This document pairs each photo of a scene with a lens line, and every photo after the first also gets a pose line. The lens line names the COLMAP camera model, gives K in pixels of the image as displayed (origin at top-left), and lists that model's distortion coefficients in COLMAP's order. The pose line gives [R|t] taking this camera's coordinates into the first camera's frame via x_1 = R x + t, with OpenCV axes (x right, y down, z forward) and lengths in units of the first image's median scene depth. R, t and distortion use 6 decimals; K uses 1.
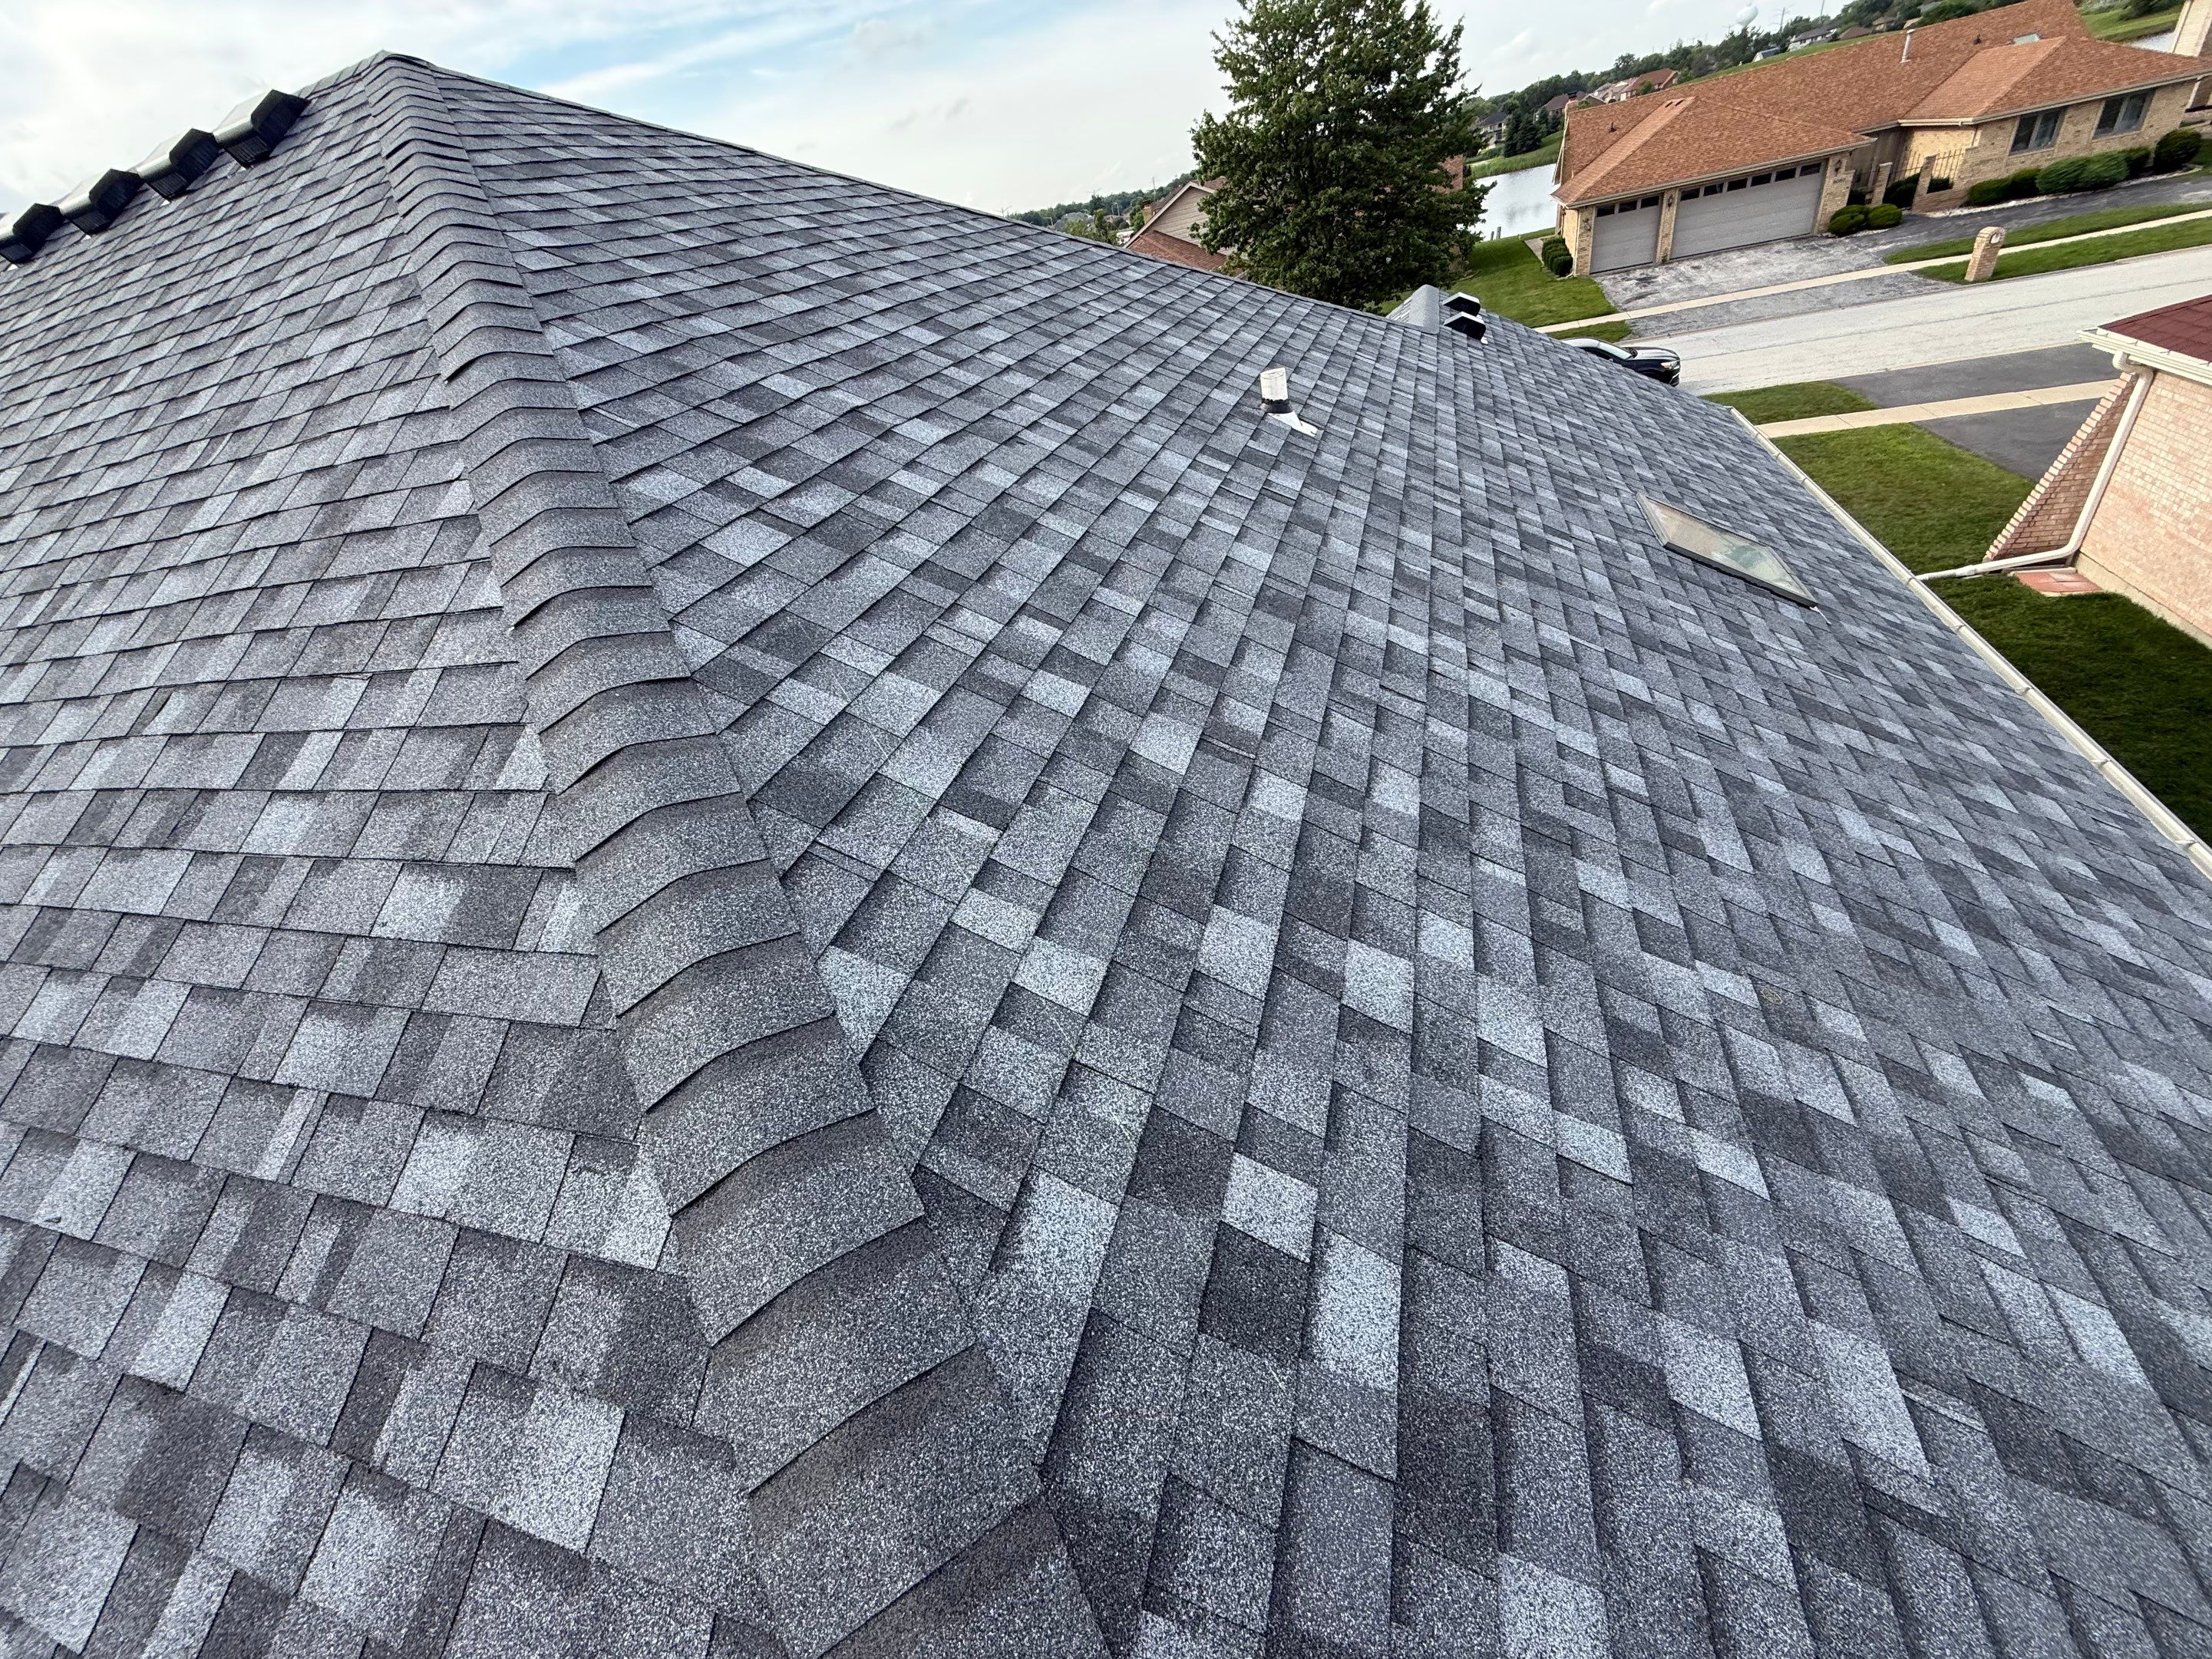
lens RADIAL K [[880.1, 0, 1099.9], [0, 880.1, 830.6], [0, 0, 1]] dist [0.001687, -0.000605]
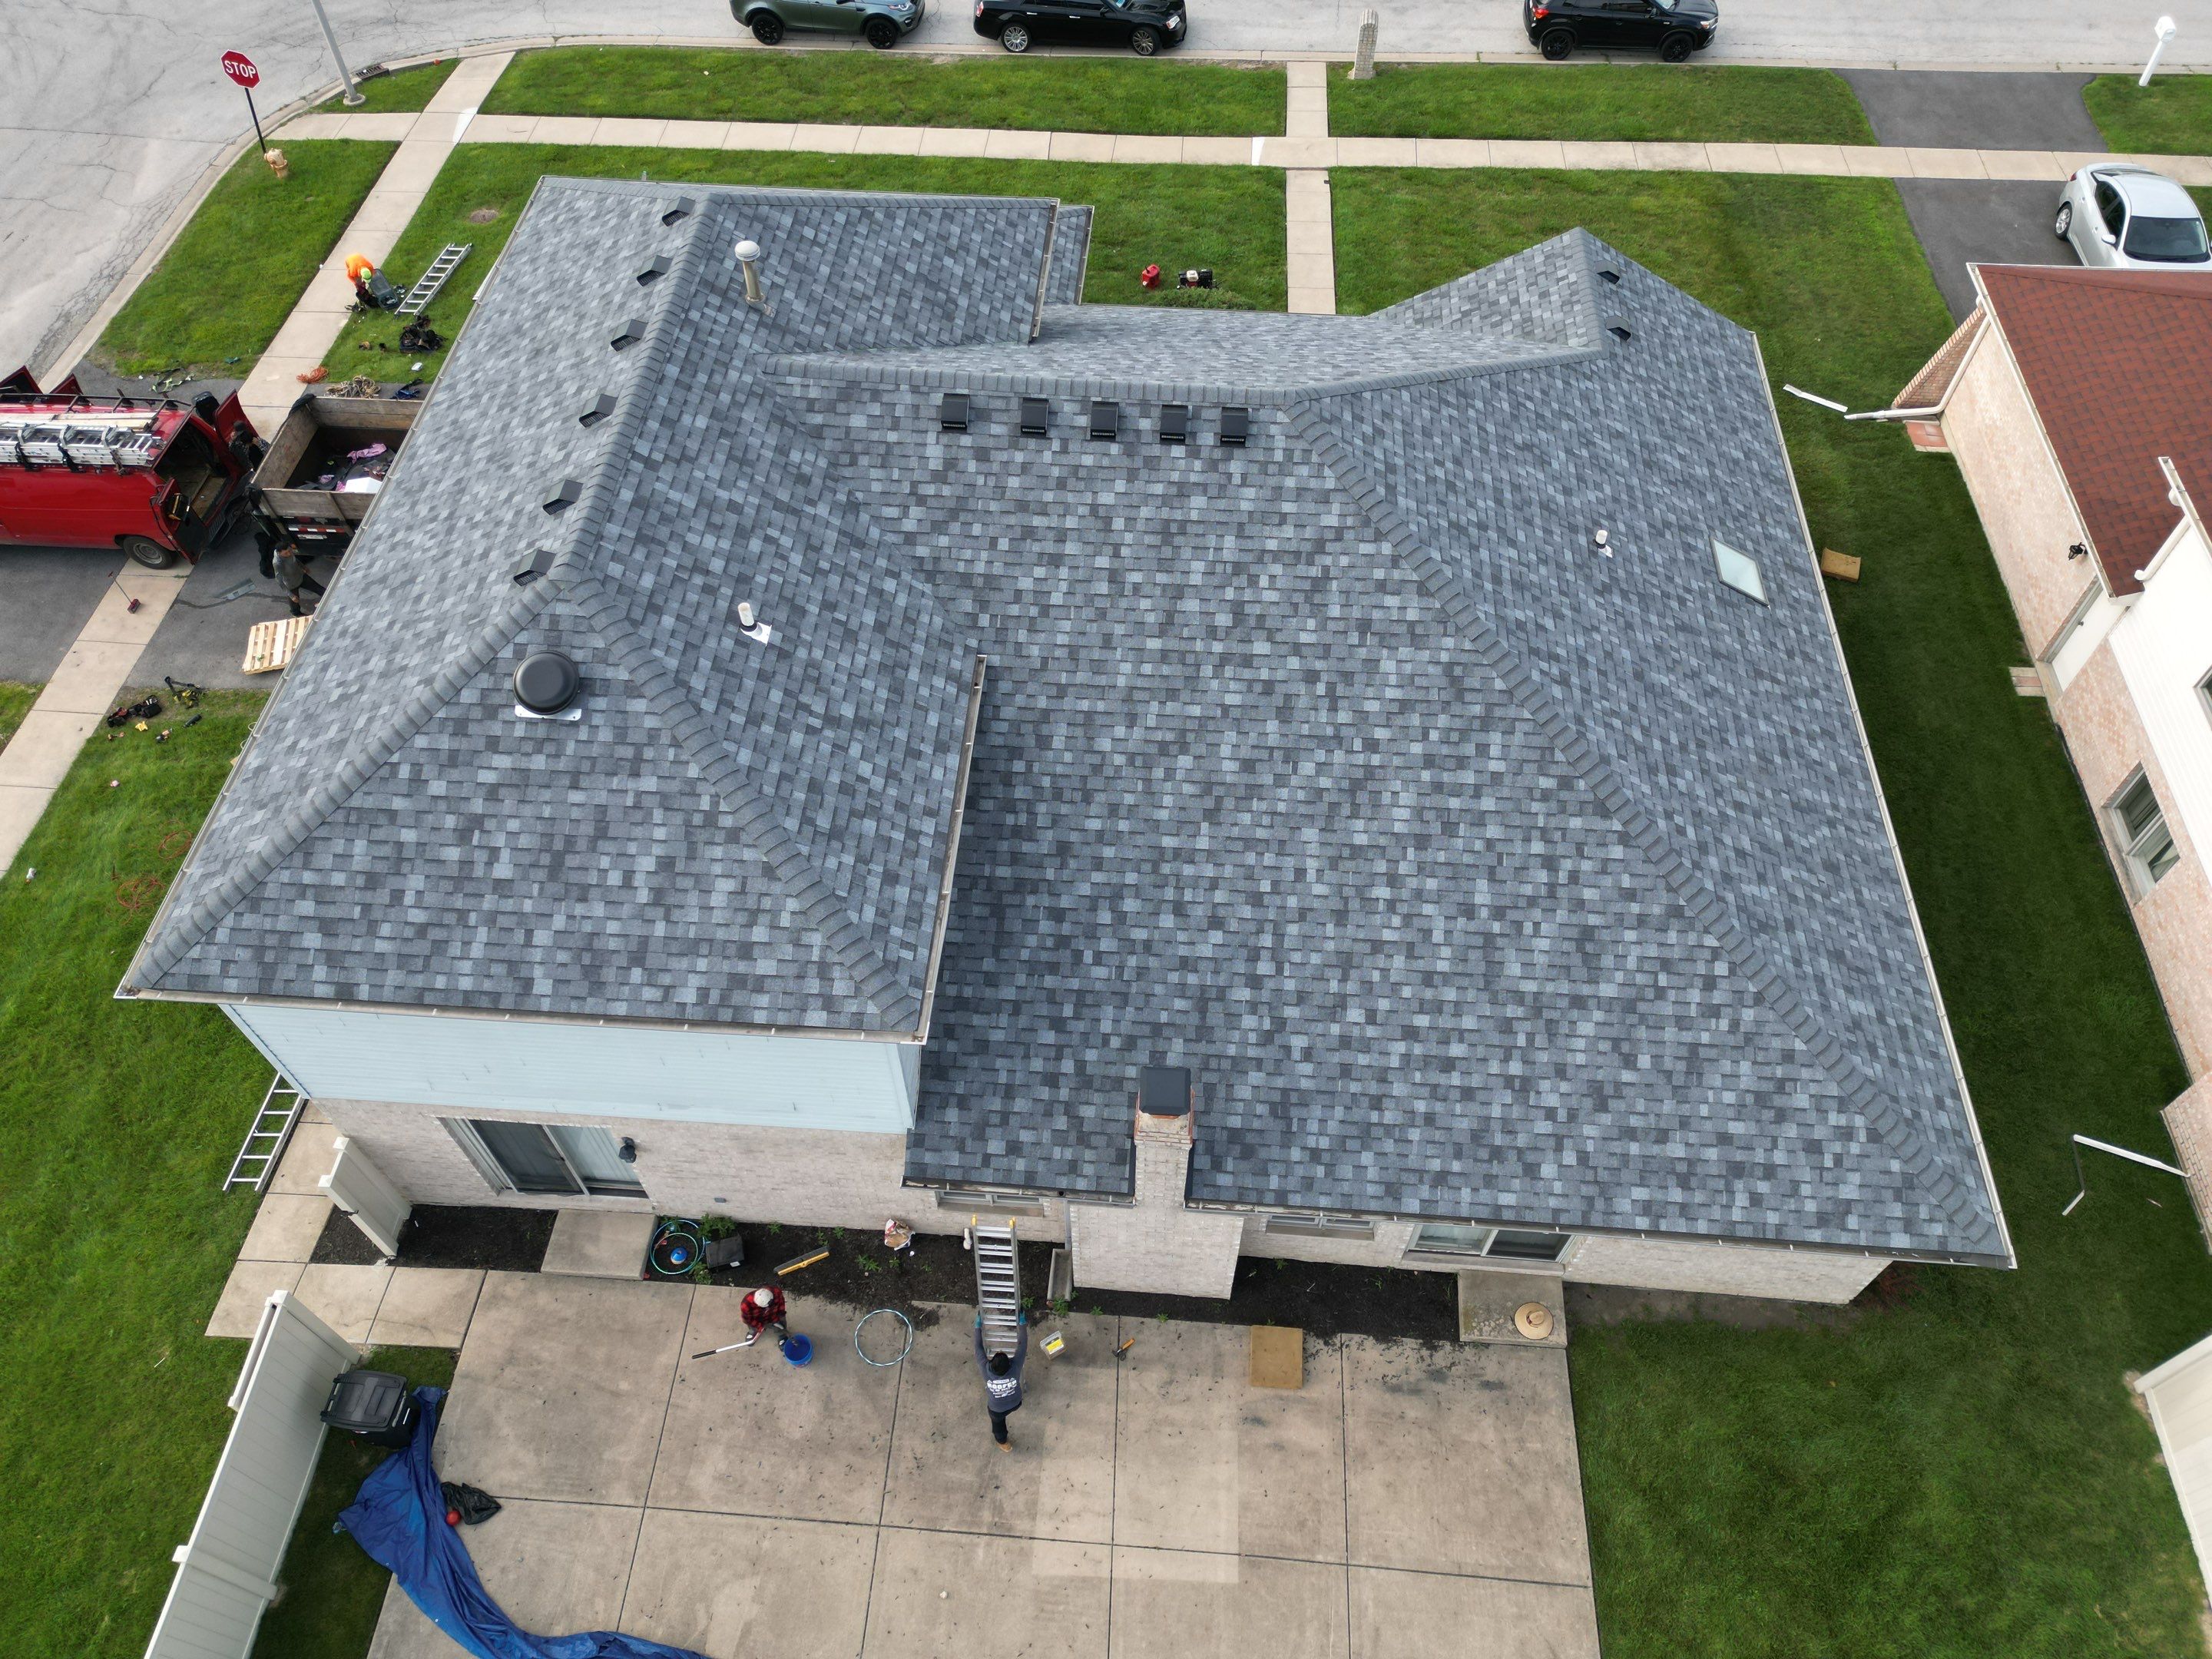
lens RADIAL K [[1535.8, 0, 1101.6], [0, 1535.8, 841.4], [0, 0, 1]] dist [0.065059, -0.041707]
pose [[0.955396, -0.060607, 0.289043, -5.068385], [-0.029981, 0.953756, 0.299084, -1.934910], [-0.293802, -0.294409, 0.909397, -5.817638]]
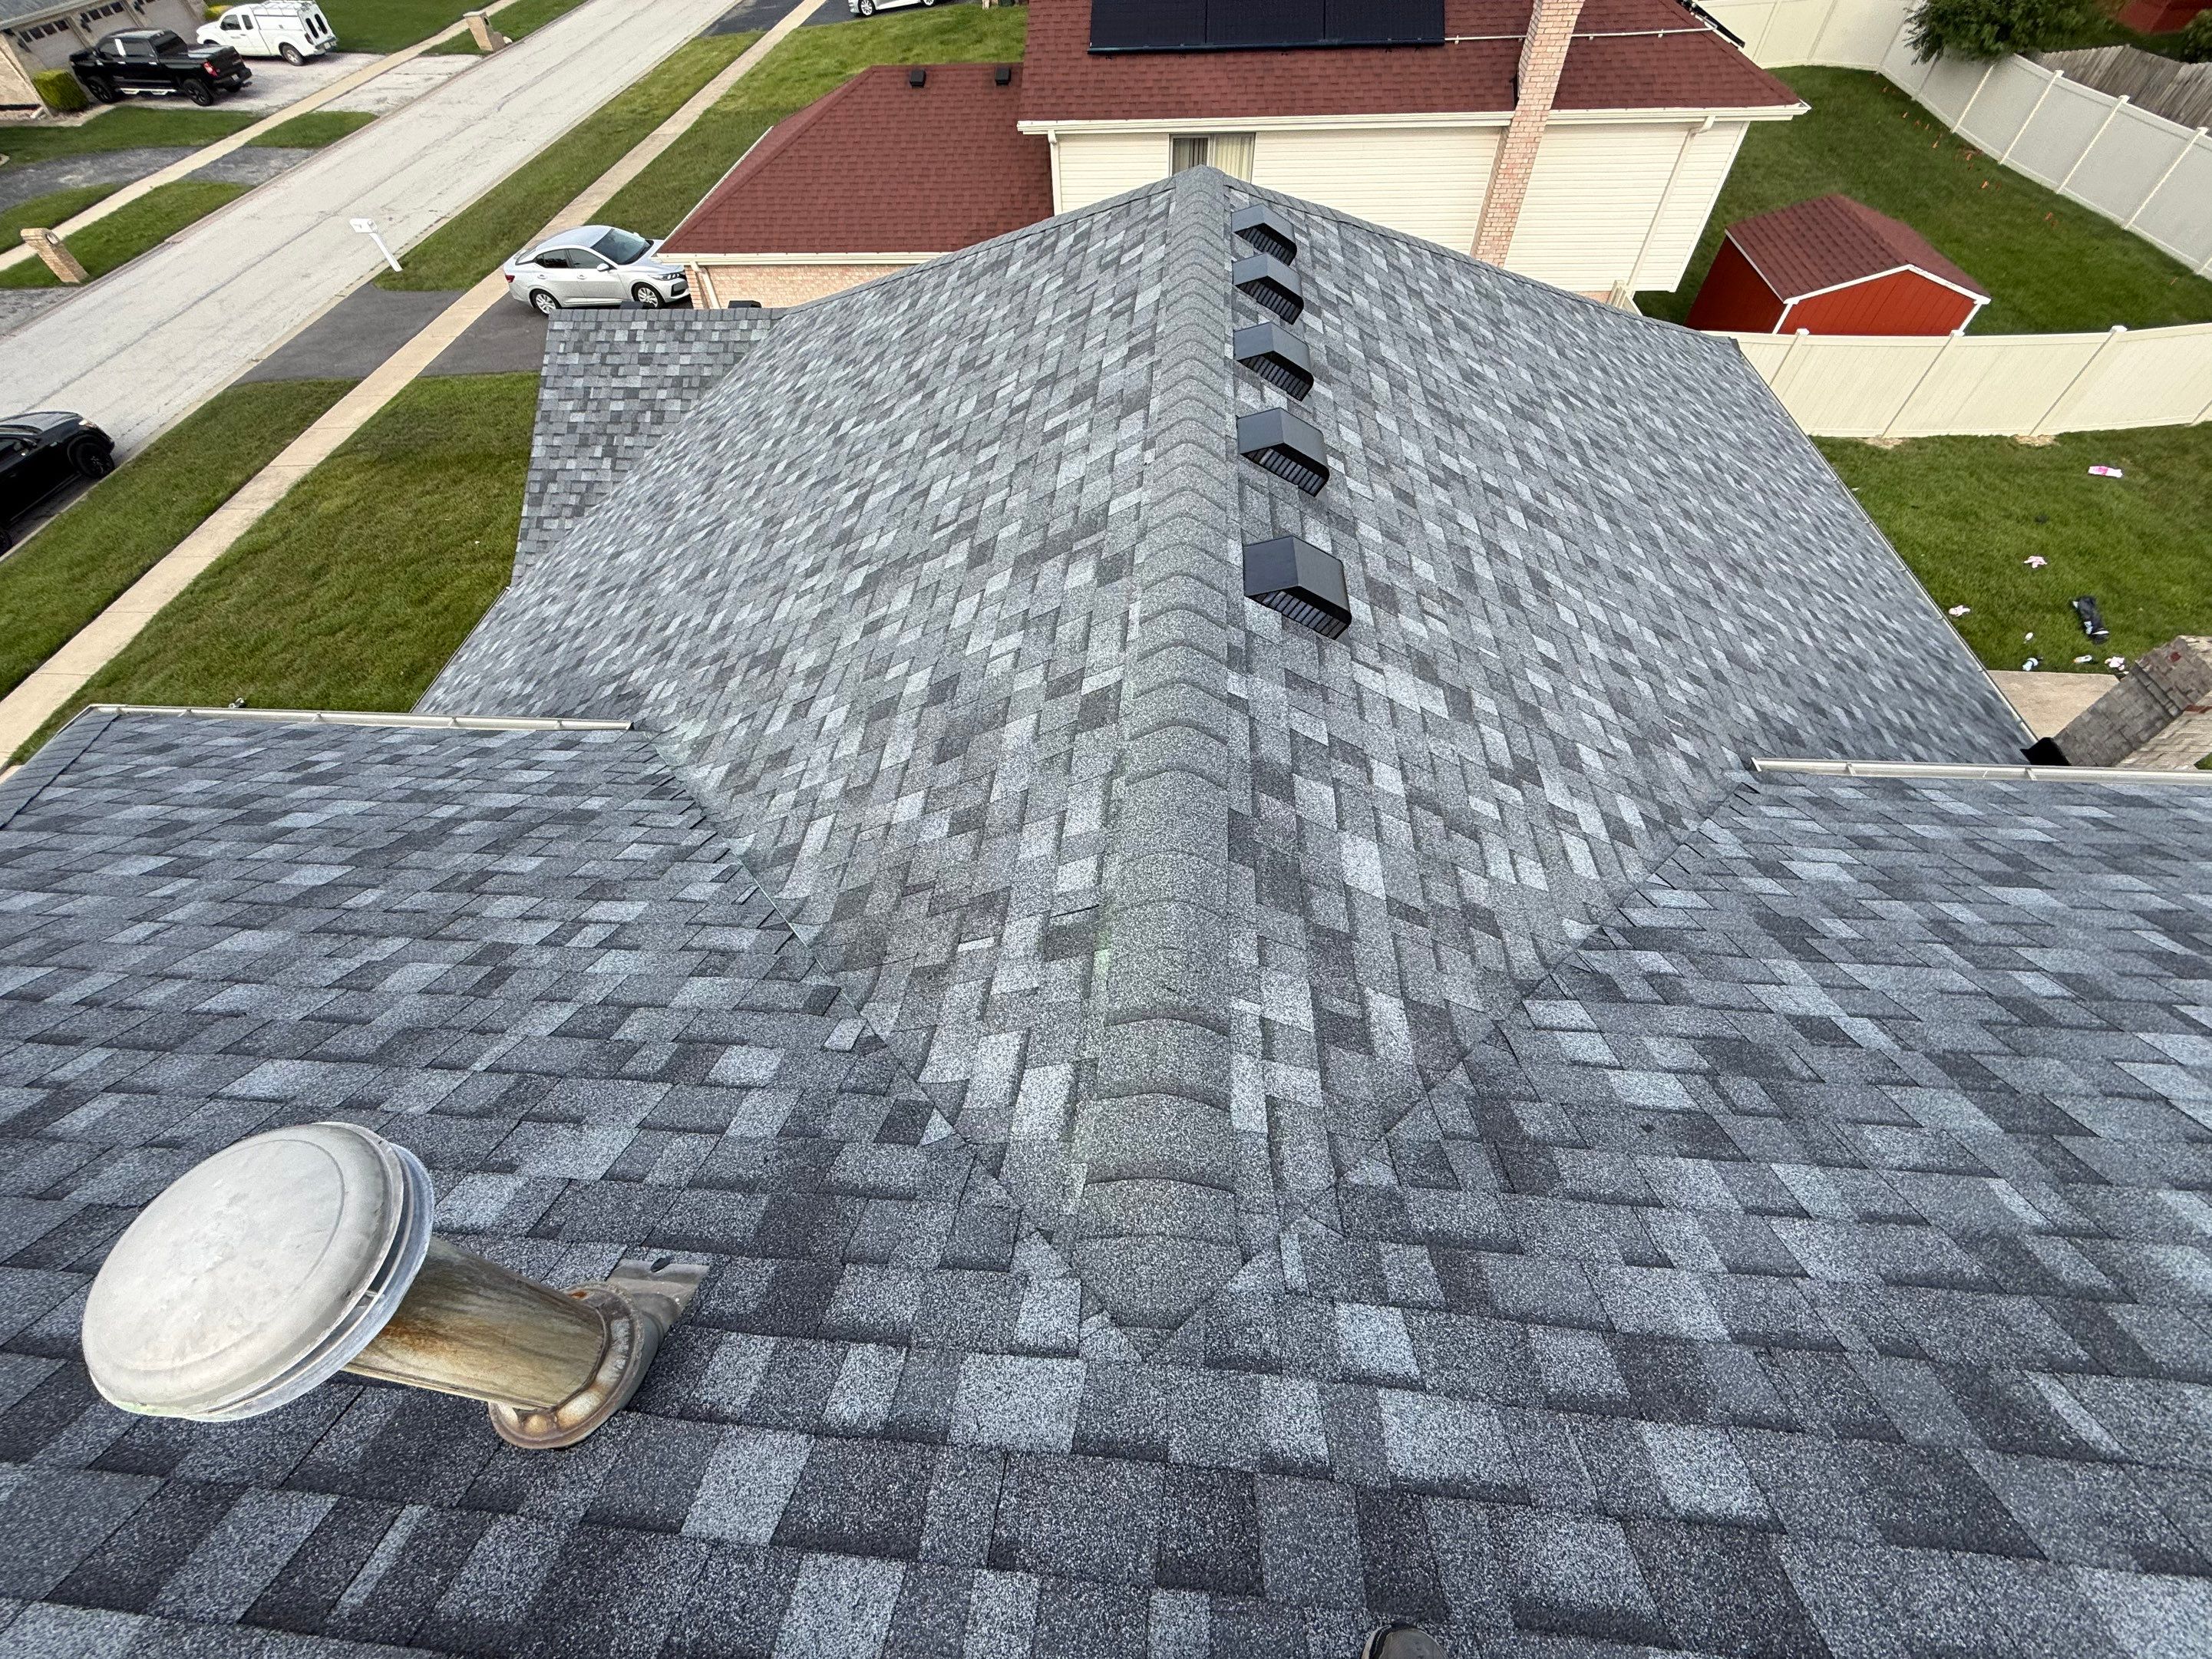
lens RADIAL K [[880.1, 0, 1097.3], [0, 880.1, 833.7], [0, 0, 1]] dist [0.001687, -0.000605]
pose [[-0.208090, -0.638577, 0.740890, -4.559558], [0.622308, 0.497949, 0.603969, -2.515656], [-0.754607, 0.586742, 0.293774, 2.605806]]
